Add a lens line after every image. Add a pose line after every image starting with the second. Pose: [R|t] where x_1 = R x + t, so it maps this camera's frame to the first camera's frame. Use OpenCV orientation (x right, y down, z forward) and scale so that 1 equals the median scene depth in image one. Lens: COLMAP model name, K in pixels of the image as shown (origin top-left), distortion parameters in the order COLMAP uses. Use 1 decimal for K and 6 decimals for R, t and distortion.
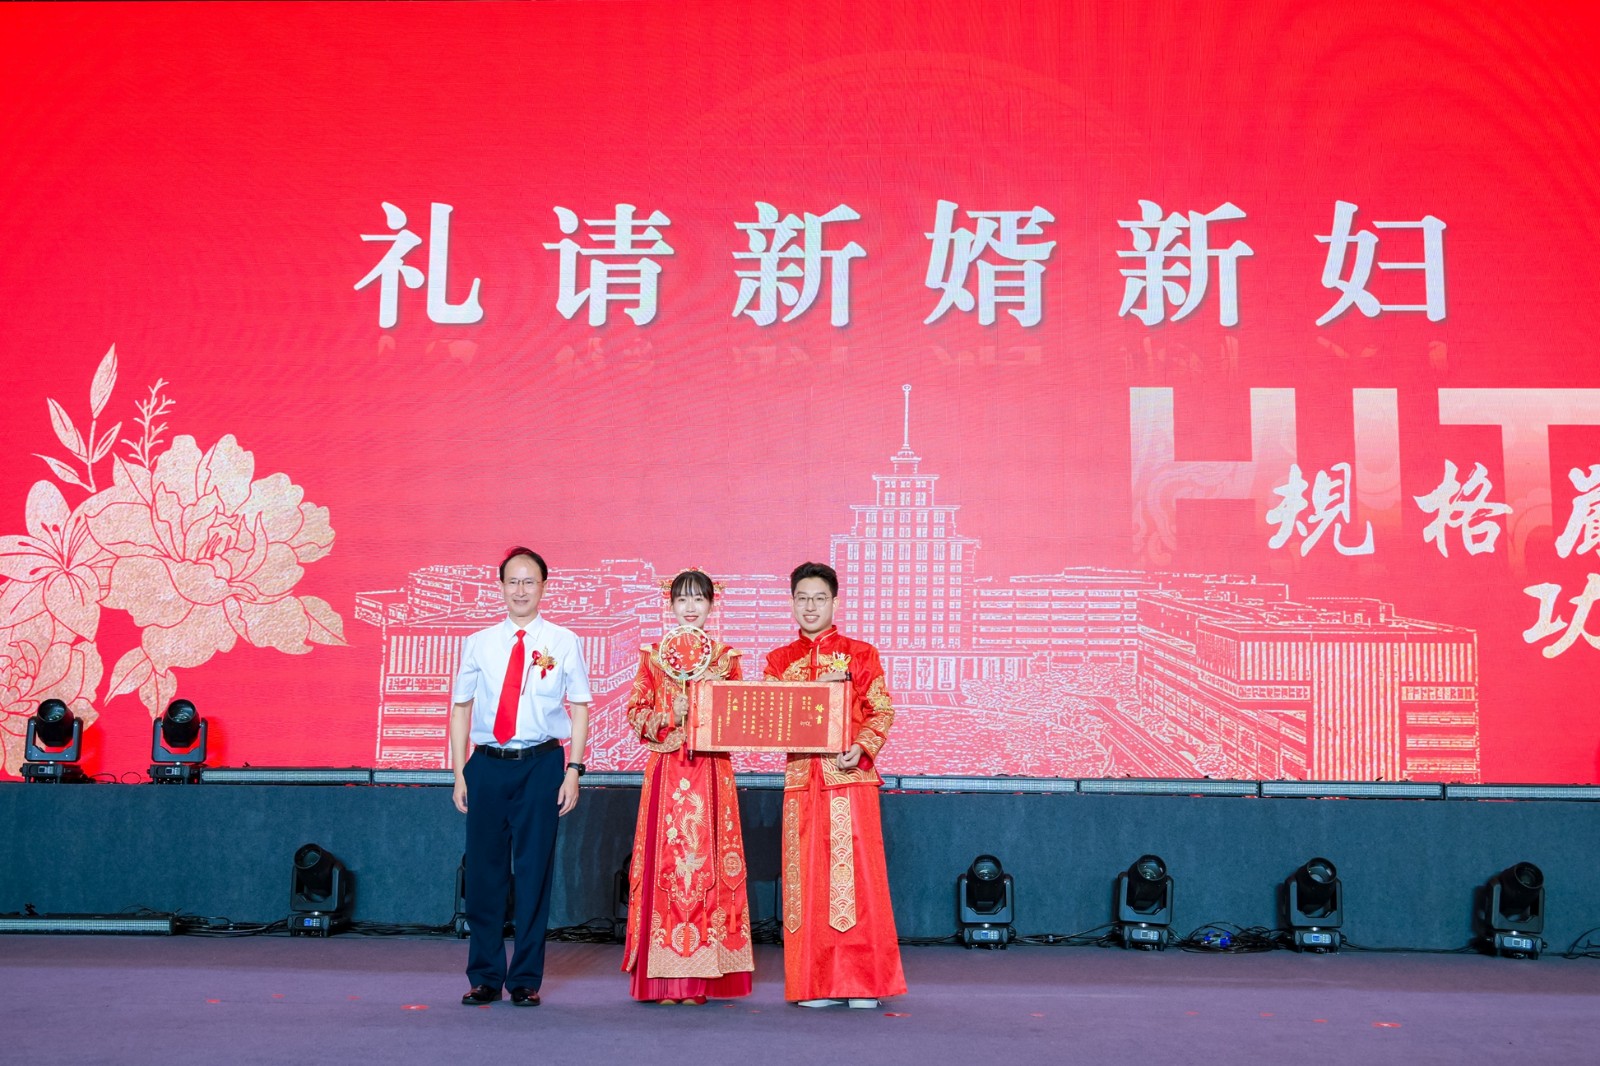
lens RADIAL K [[1819.6, 0, 779.1], [0, 1819.6, 555.6], [0, 0, 1]] dist [0.009638, 0.000000]
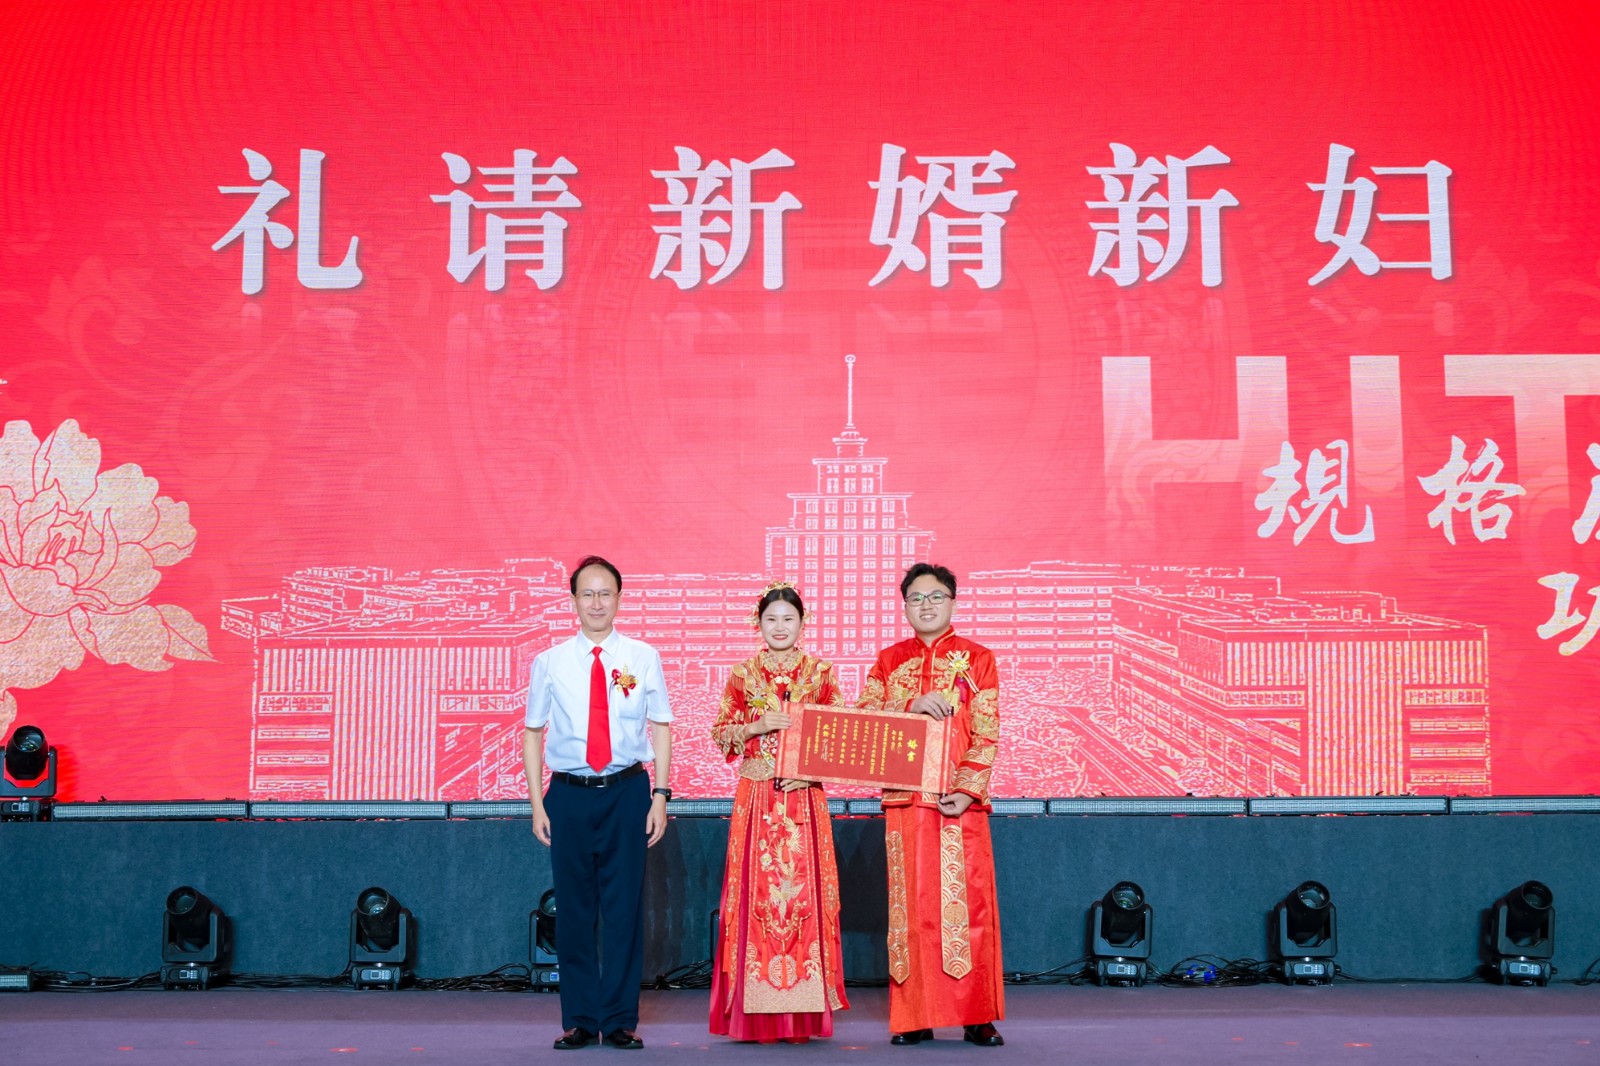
lens RADIAL K [[2526.9, 0, 767.5], [0, 2526.9, 552.5], [0, 0, 1]] dist [-0.018347, 0.000000]
pose [[0.998929, -0.012617, 0.044527, -0.025588], [0.011772, 0.999746, 0.019198, -0.022941], [-0.044758, -0.018653, 0.998824, -0.221591]]
